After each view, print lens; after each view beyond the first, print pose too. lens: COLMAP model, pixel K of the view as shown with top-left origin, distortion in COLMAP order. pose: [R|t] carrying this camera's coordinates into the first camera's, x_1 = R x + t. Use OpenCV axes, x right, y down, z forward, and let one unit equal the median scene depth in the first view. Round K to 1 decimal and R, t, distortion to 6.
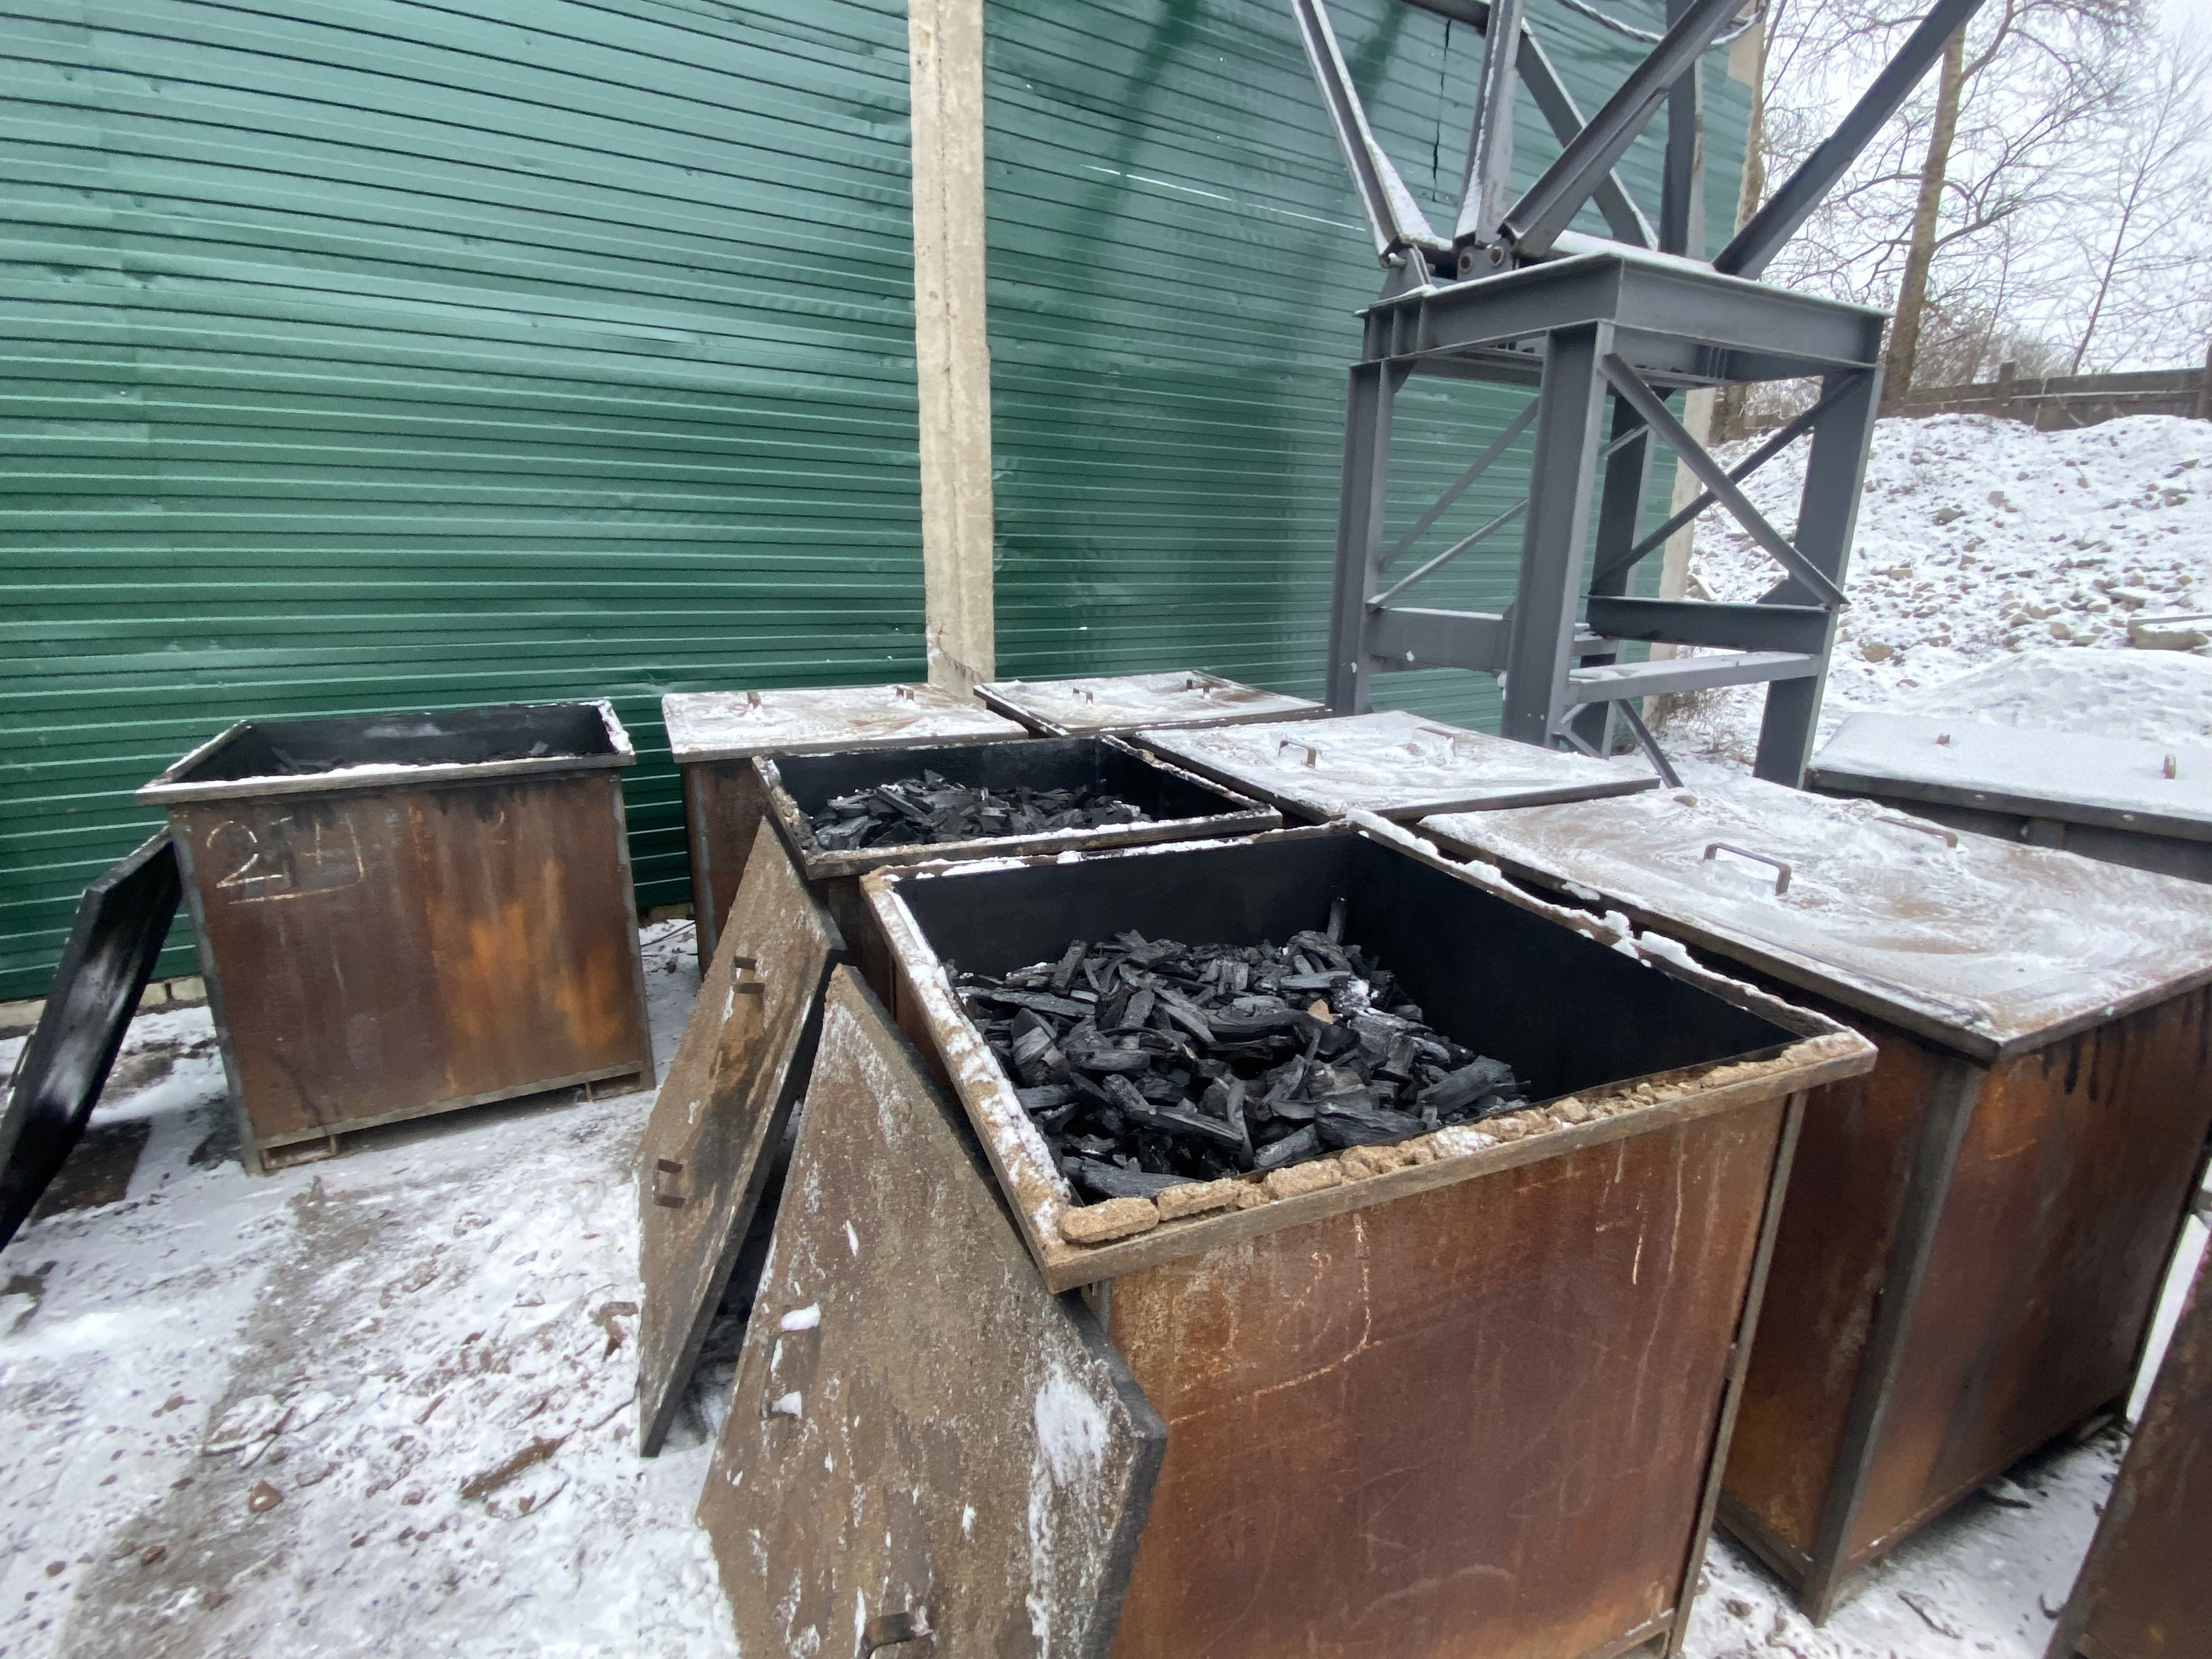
lens RADIAL K [[1006.1, 0, 1106.0], [0, 1006.1, 829.5], [0, 0, 1]] dist [0.033085, -0.025771]
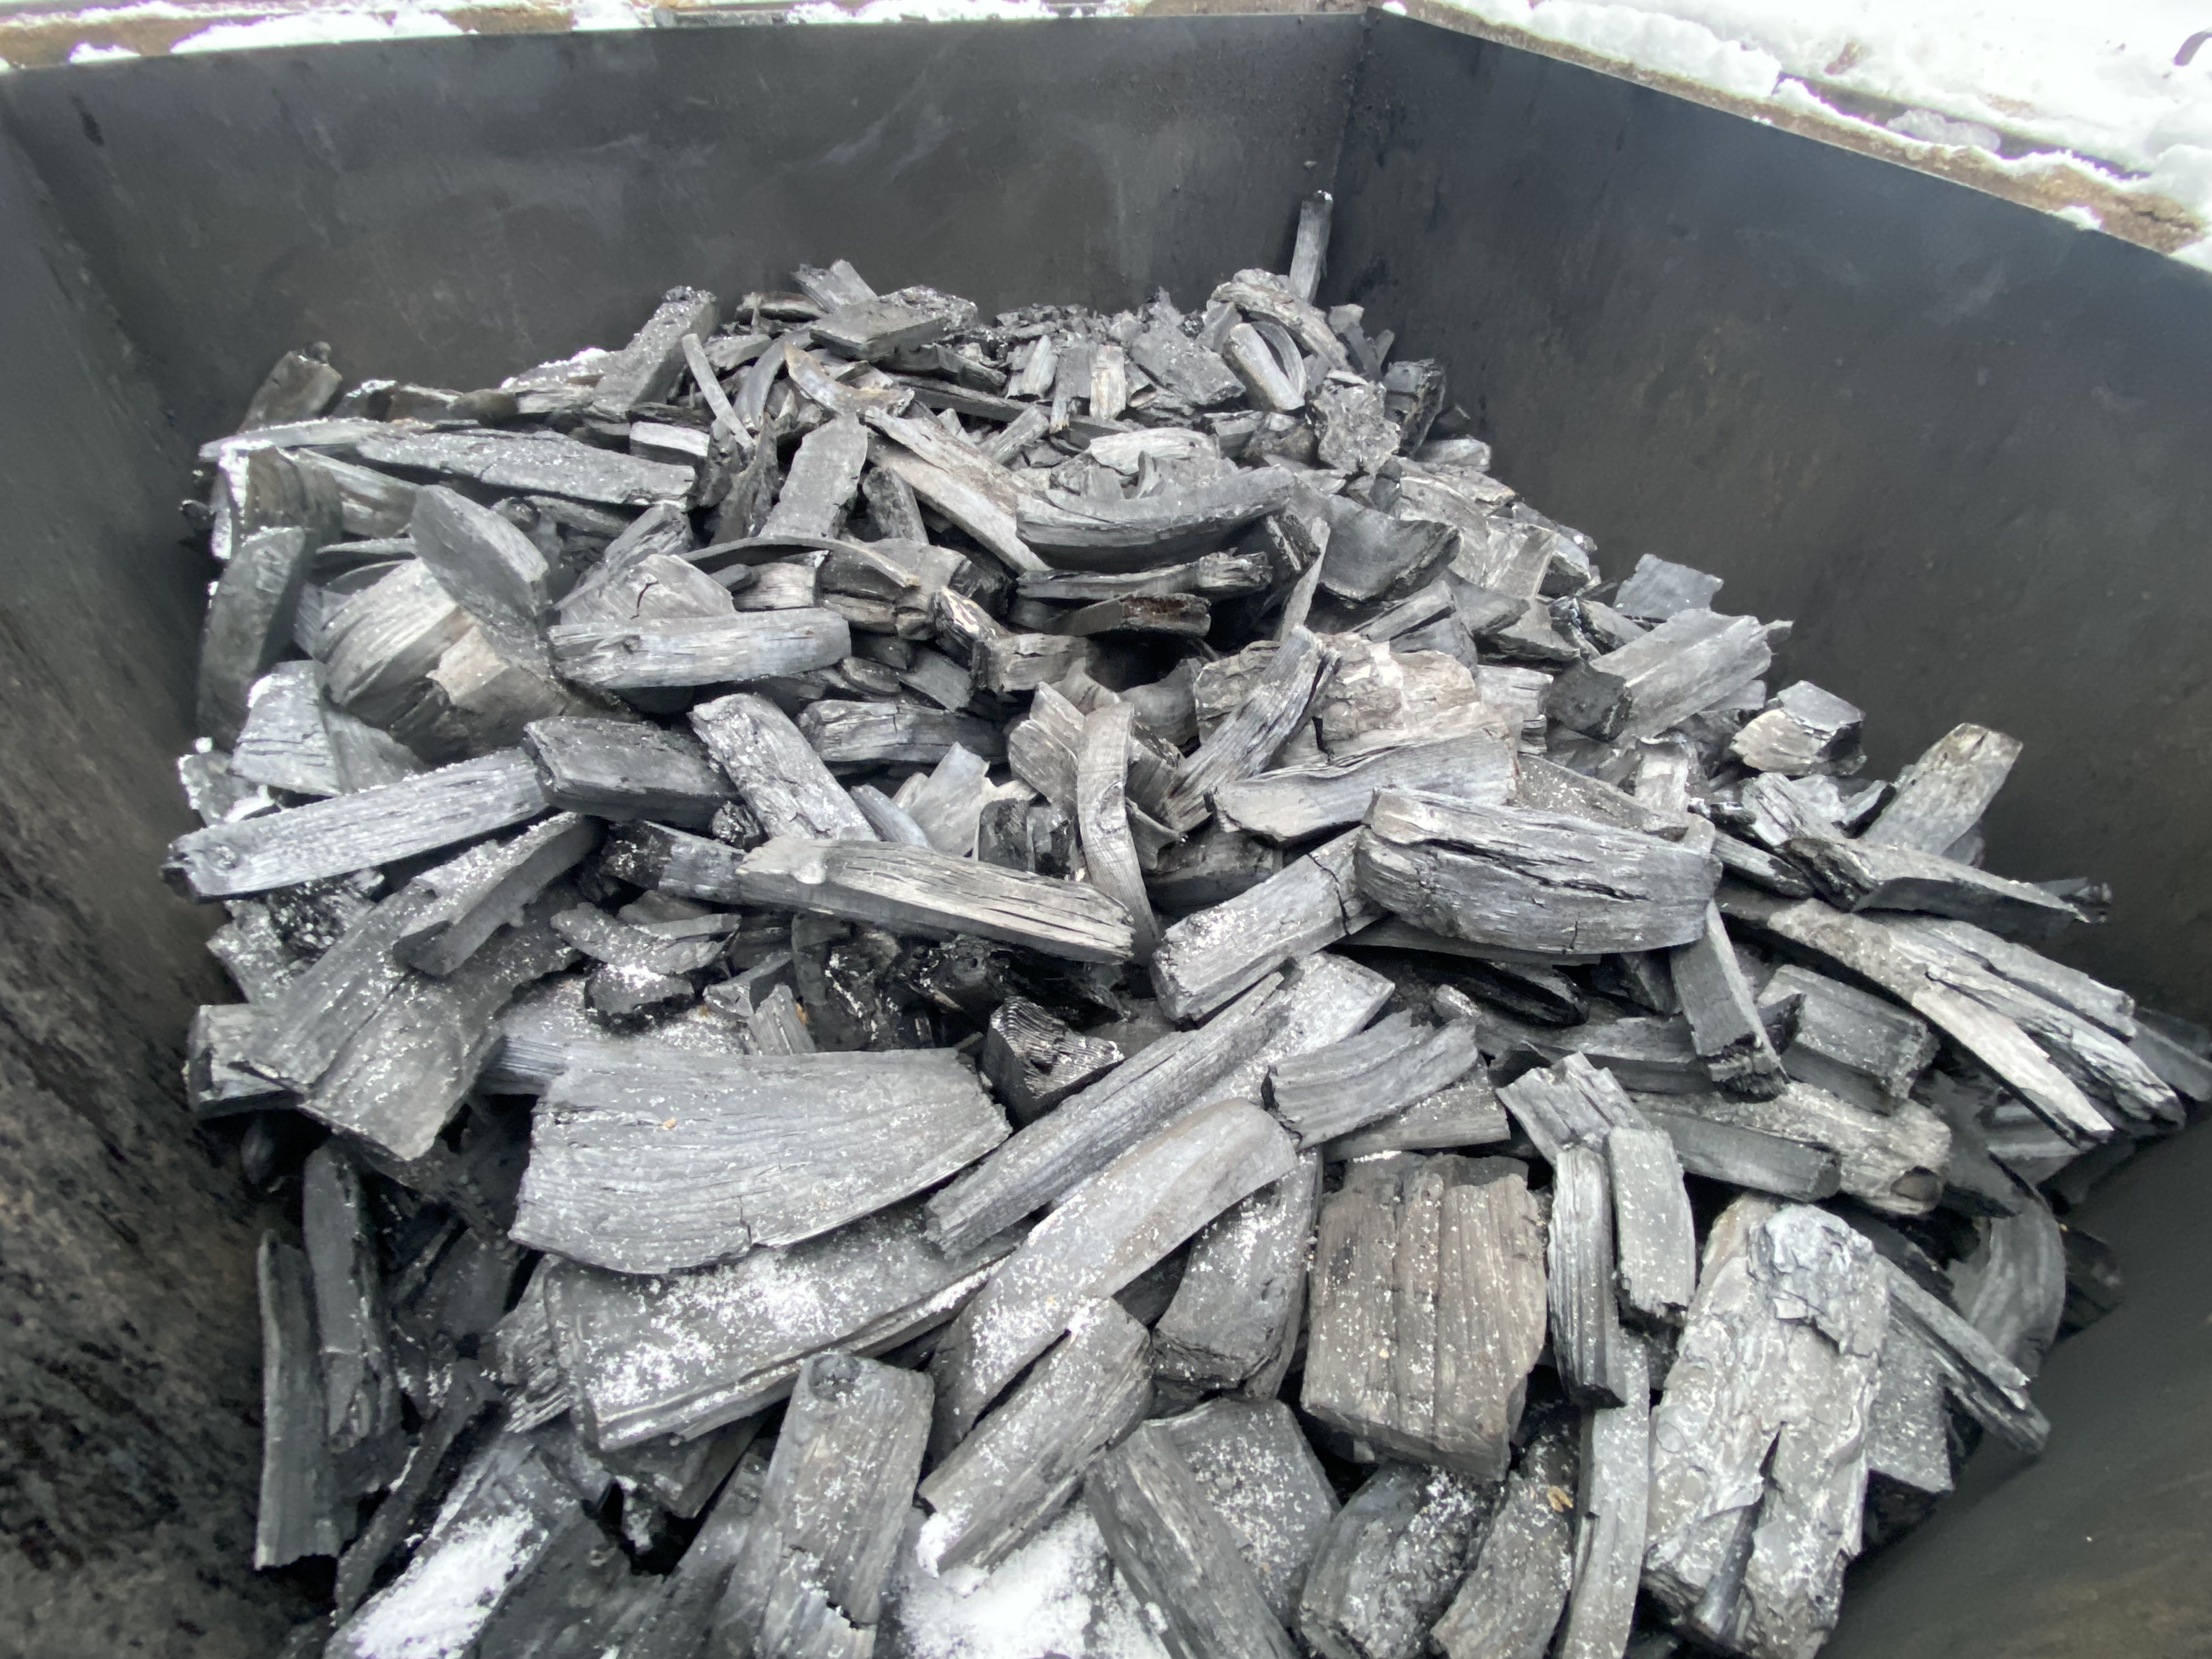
lens RADIAL K [[1006.1, 0, 1106.0], [0, 1006.1, 829.5], [0, 0, 1]] dist [0.033085, -0.025771]
pose [[0.989759, -0.074111, 0.122006, 0.076332], [0.001223, 0.859046, 0.511896, 0.101453], [-0.142746, -0.506505, 0.850339, 0.611872]]
